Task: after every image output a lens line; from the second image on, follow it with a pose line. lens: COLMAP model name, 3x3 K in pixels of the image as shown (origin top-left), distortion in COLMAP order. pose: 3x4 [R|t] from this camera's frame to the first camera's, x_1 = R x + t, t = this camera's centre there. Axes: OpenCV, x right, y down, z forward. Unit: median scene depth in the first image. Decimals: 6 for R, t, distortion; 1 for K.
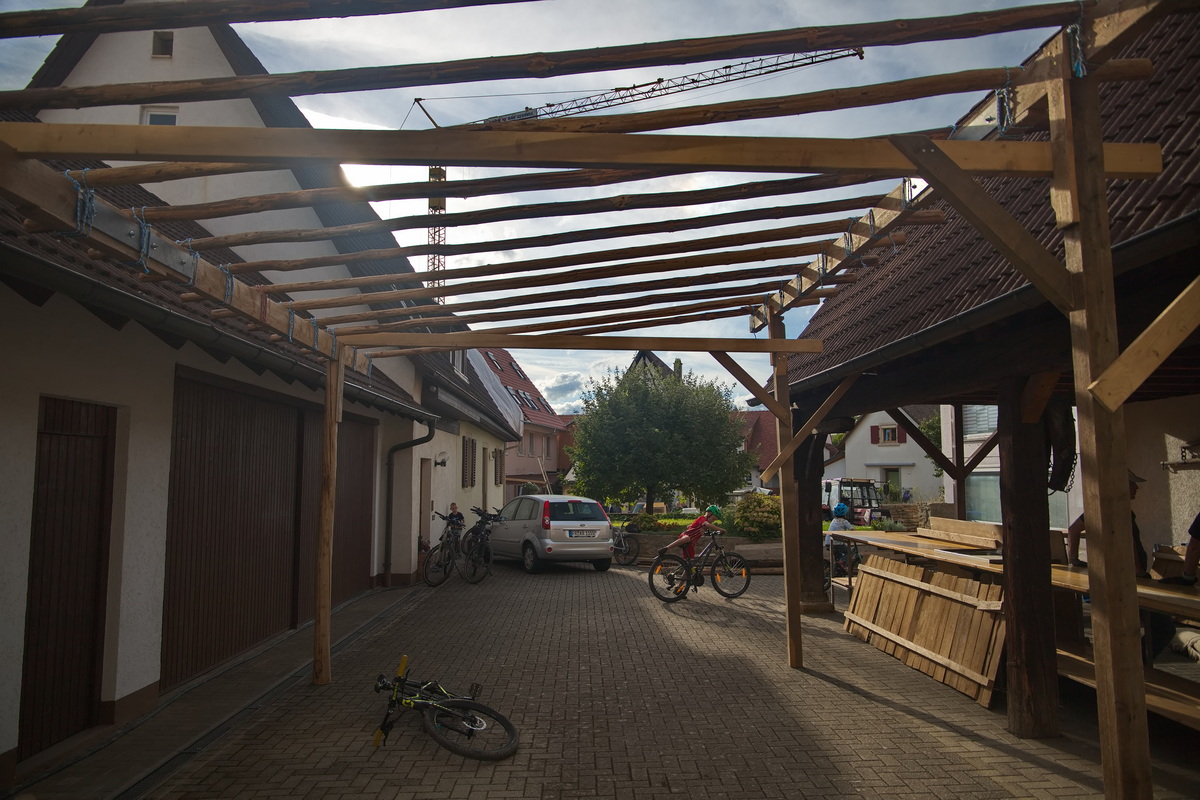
lens RADIAL K [[831.5, 0, 598.2], [0, 831.5, 409.6], [0, 0, 1]] dist [-0.035006, 0.042490]
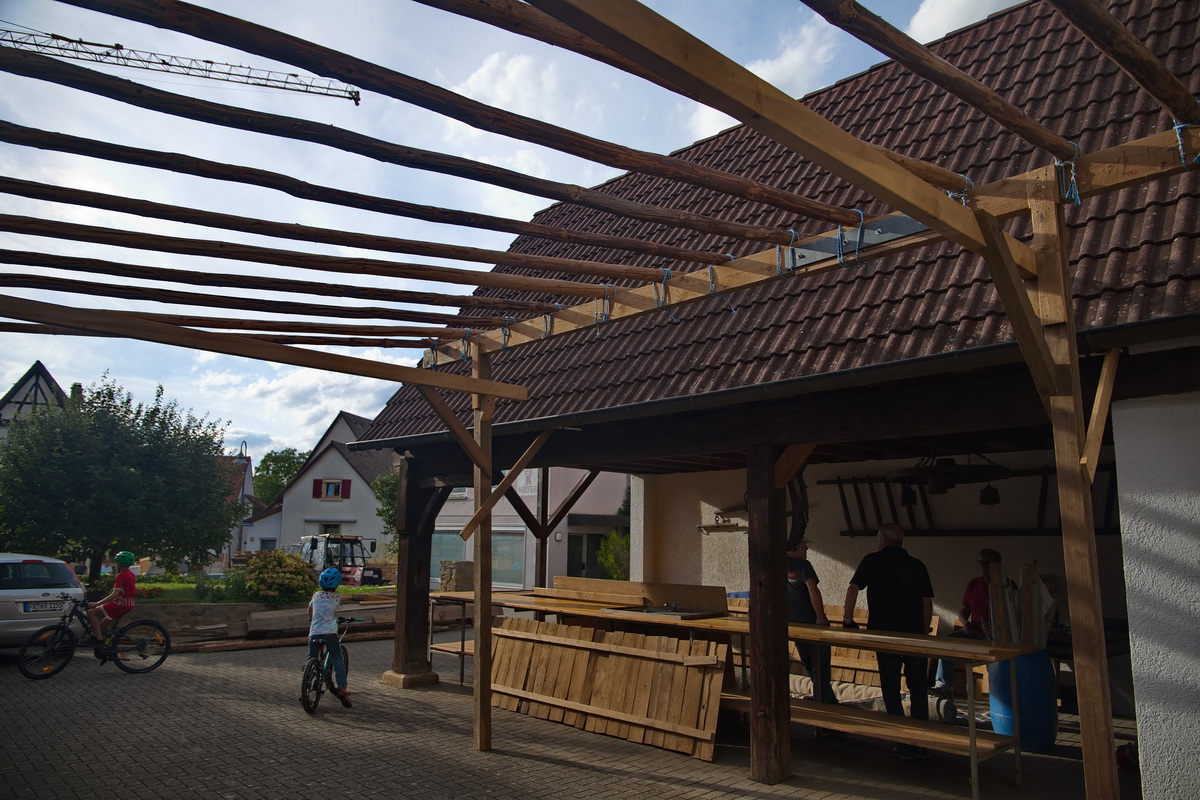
lens RADIAL K [[849.1, 0, 601.6], [0, 849.1, 404.7], [0, 0, 1]] dist [-0.027033, 0.030549]
pose [[0.747382, 0.112803, 0.654749, -0.239819], [-0.066883, 0.993249, -0.094776, 0.017321], [-0.661020, 0.027042, 0.749881, 0.181755]]
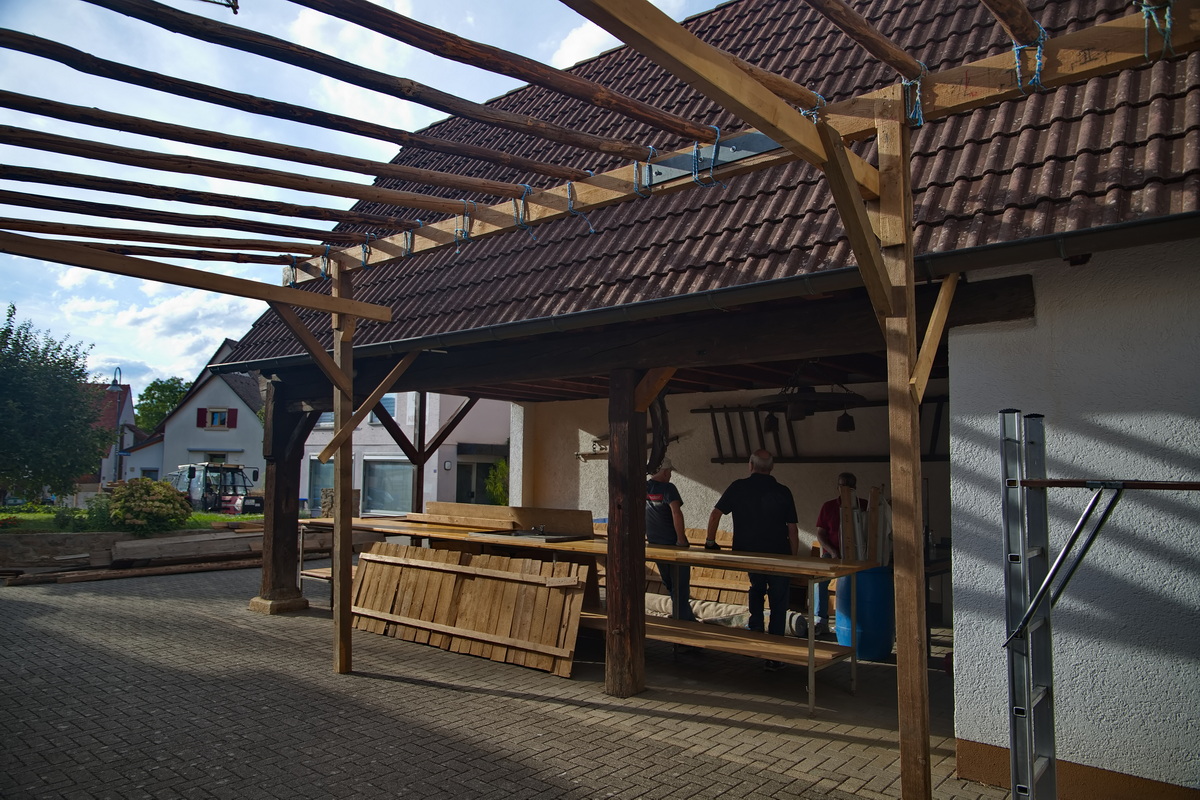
lens RADIAL K [[831.5, 0, 598.2], [0, 831.5, 409.6], [0, 0, 1]] dist [-0.035006, 0.042490]
pose [[0.666418, 0.063717, 0.742850, -0.201602], [-0.073509, 0.997102, -0.019580, 0.023340], [-0.741946, -0.041558, 0.669171, 0.175938]]
